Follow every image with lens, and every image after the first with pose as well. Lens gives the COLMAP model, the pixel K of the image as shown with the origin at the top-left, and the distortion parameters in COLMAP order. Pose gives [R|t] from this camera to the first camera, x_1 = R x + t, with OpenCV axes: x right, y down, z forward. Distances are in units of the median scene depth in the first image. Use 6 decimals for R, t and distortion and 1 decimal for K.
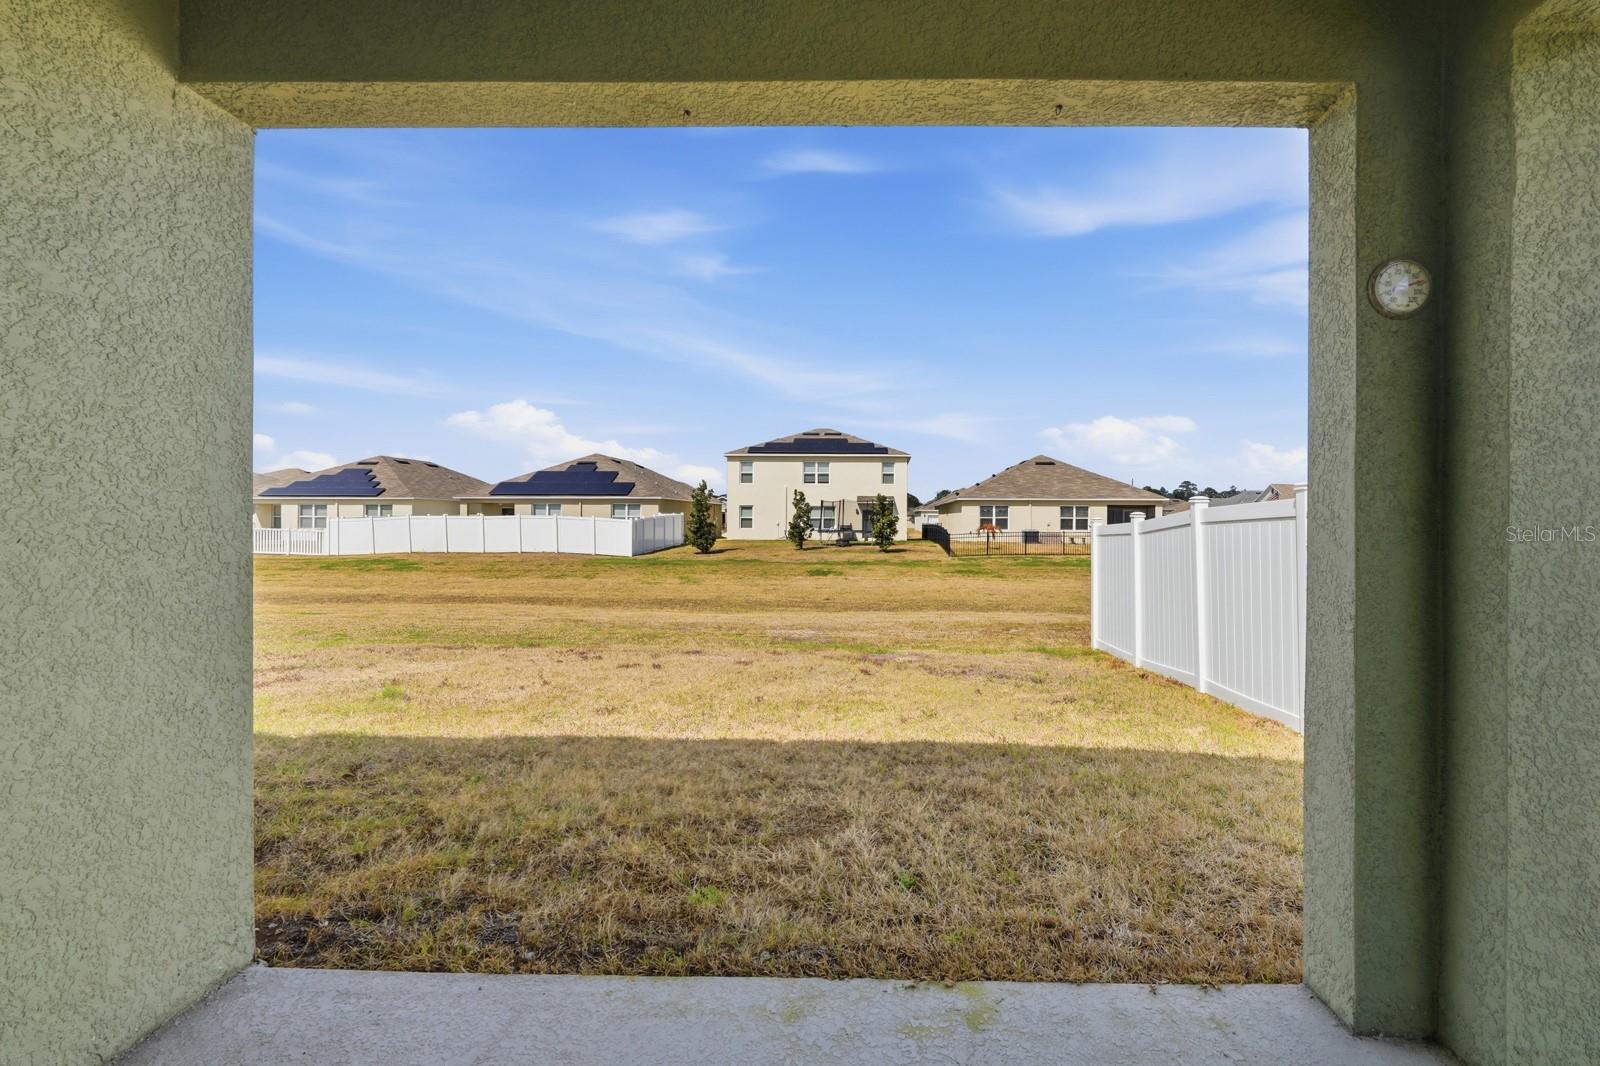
lens RADIAL K [[735.3, 0, 790.8], [0, 735.3, 523.8], [0, 0, 1]] dist [-0.008578, 0.003166]
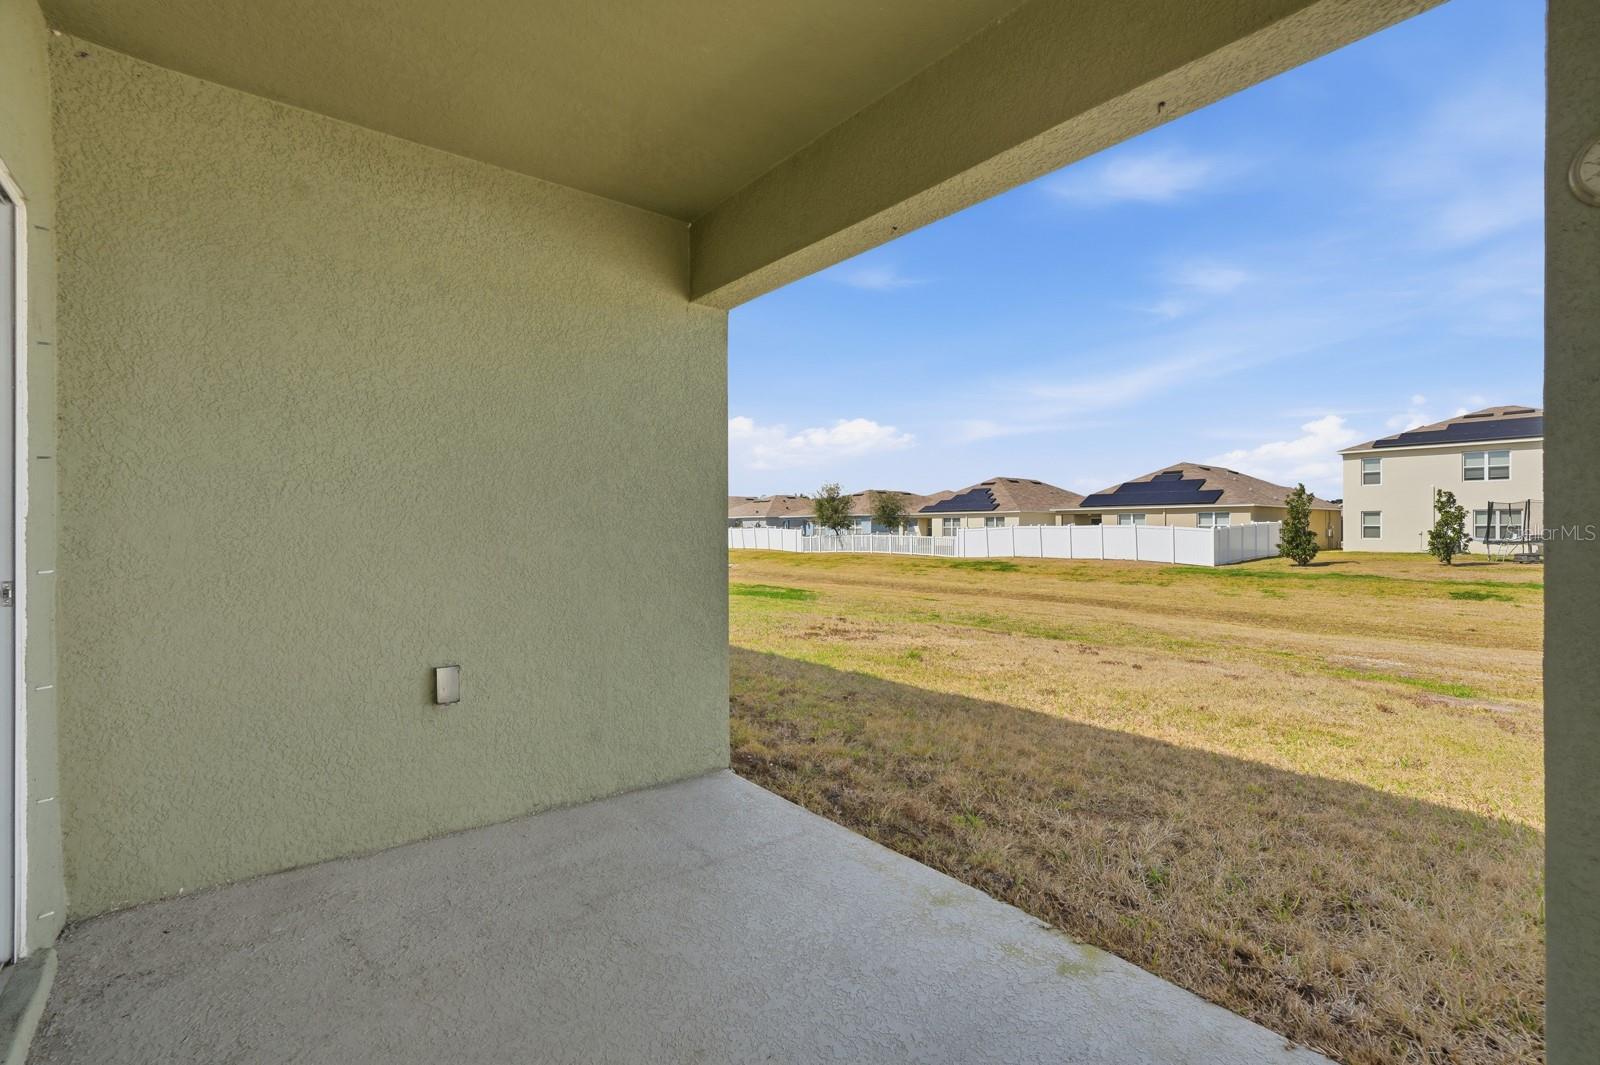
lens RADIAL K [[701.0, 0, 824.9], [0, 701.0, 535.3], [0, 0, 1]] dist [-0.001582, 0.001575]
pose [[0.665509, 0.000637, -0.746390, 0.704952], [-0.000785, 1.000000, 0.000153, 0.018675], [0.746389, 0.000484, 0.665509, 0.016402]]
